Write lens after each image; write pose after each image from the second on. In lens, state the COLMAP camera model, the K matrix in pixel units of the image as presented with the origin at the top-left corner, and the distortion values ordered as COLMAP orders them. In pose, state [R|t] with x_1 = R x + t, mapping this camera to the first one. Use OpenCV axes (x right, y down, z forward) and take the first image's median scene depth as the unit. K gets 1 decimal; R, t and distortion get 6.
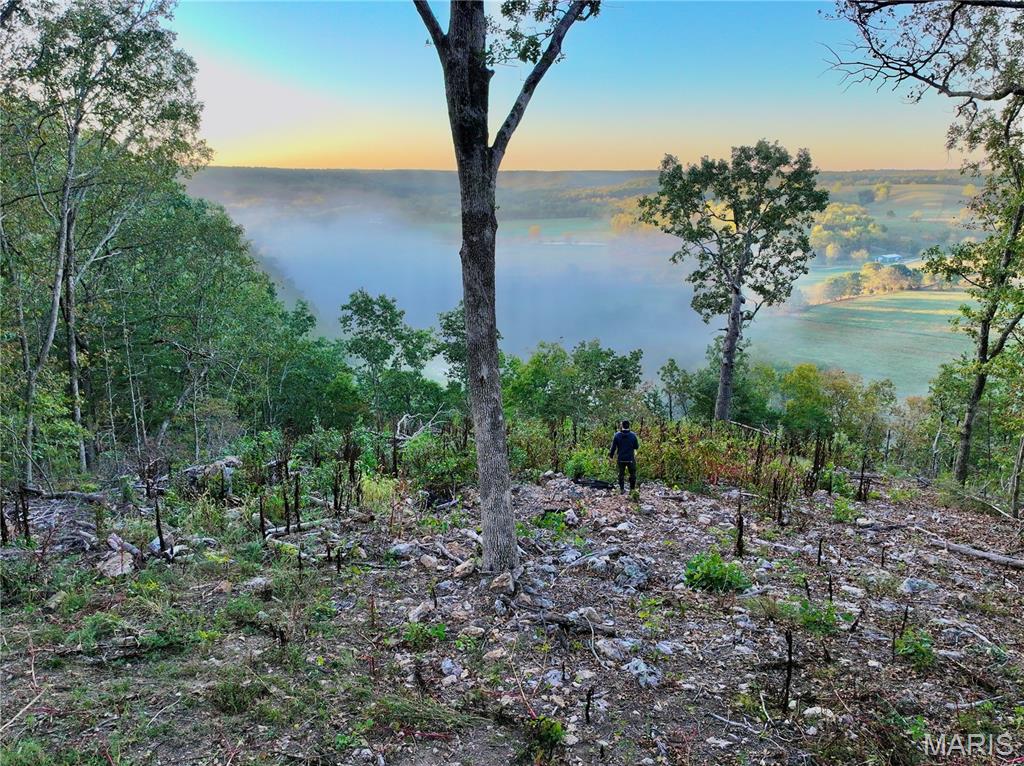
lens RADIAL K [[829.3, 0, 512.0], [0, 829.3, 383.0], [0, 0, 1]] dist [0.007903, 0.001836]
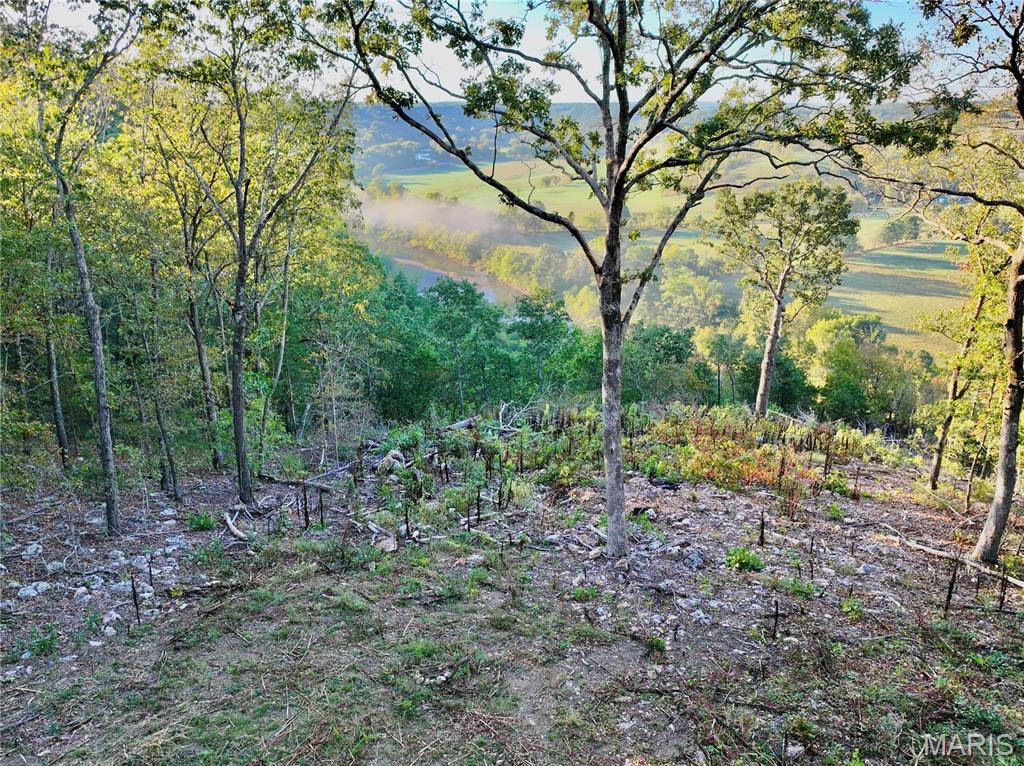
lens RADIAL K [[829.3, 0, 512.0], [0, 829.3, 383.0], [0, 0, 1]] dist [0.007903, 0.001836]
pose [[0.998416, 0.015380, -0.054125, -0.046313], [-0.011242, 0.997049, 0.075942, -0.083215], [0.055133, -0.075213, 0.995642, -0.224300]]
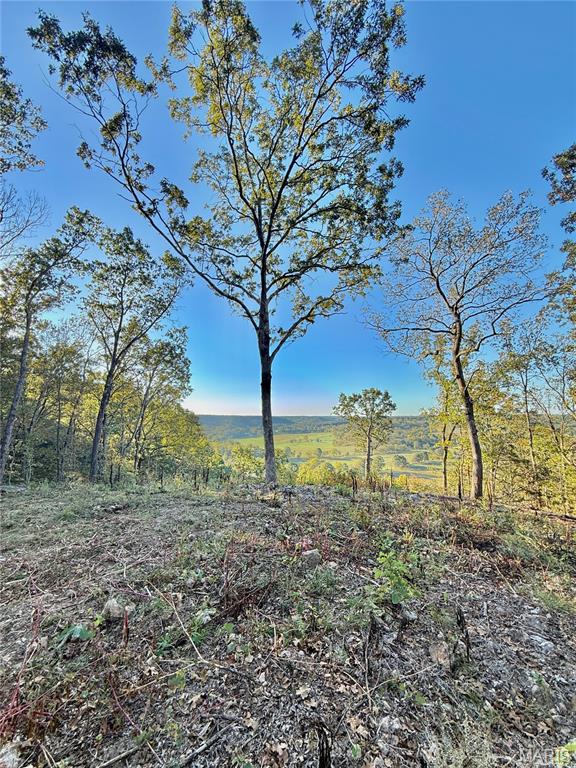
lens RADIAL K [[303.3, 0, 288.1], [0, 303.3, 381.7], [0, 0, 1]] dist [0.002905, -0.000223]
pose [[0.999556, -0.006290, -0.029127, 0.026770], [-0.004484, 0.934592, -0.355693, 0.084096], [0.029459, 0.355666, 0.934149, -0.054242]]
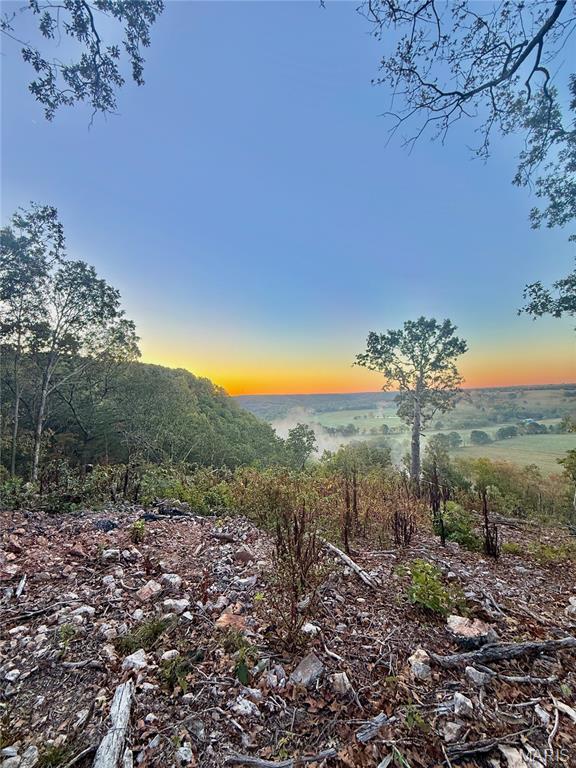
lens RADIAL K [[303.3, 0, 288.1], [0, 303.3, 381.7], [0, 0, 1]] dist [0.002905, -0.000223]
pose [[0.970310, -0.049737, -0.236695, 0.168699], [-0.020489, 0.958206, -0.285343, 0.038749], [0.240995, 0.281721, 0.928738, 0.350384]]
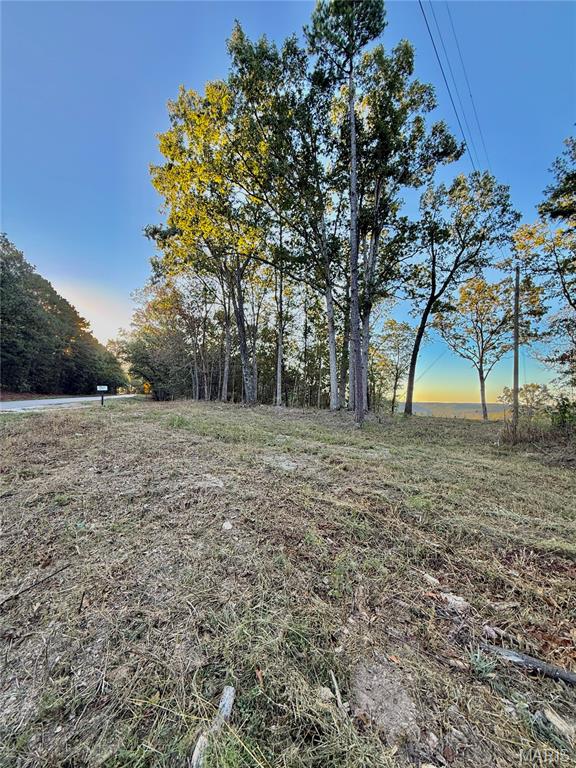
lens RADIAL K [[303.3, 0, 288.1], [0, 303.3, 381.7], [0, 0, 1]] dist [0.002905, -0.000223]
pose [[0.906430, -0.012106, -0.422183, -0.170790], [-0.119523, 0.951376, -0.283898, 0.288922], [0.405091, 0.307794, 0.860909, -0.834843]]
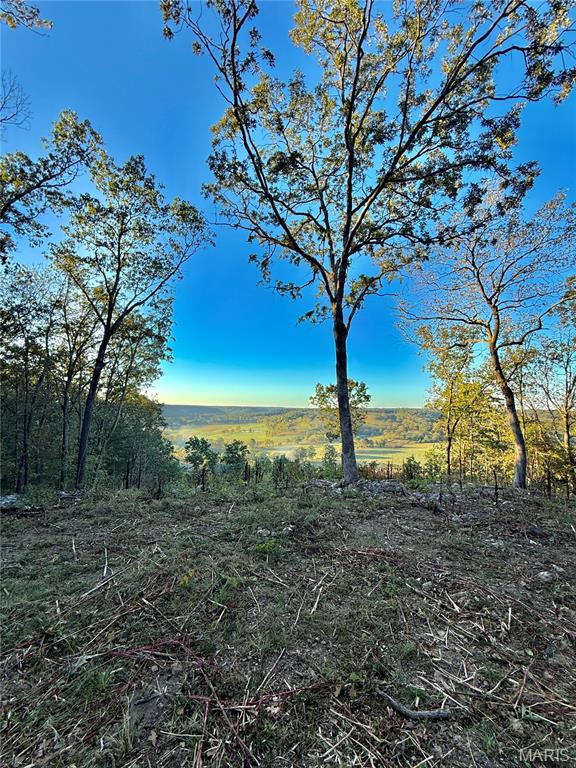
lens RADIAL K [[303.3, 0, 288.1], [0, 303.3, 381.7], [0, 0, 1]] dist [0.002905, -0.000223]
pose [[0.981329, 0.030430, 0.189914, -0.129050], [0.033384, 0.945471, -0.323992, 0.072228], [-0.189417, 0.324283, 0.926802, 0.013434]]
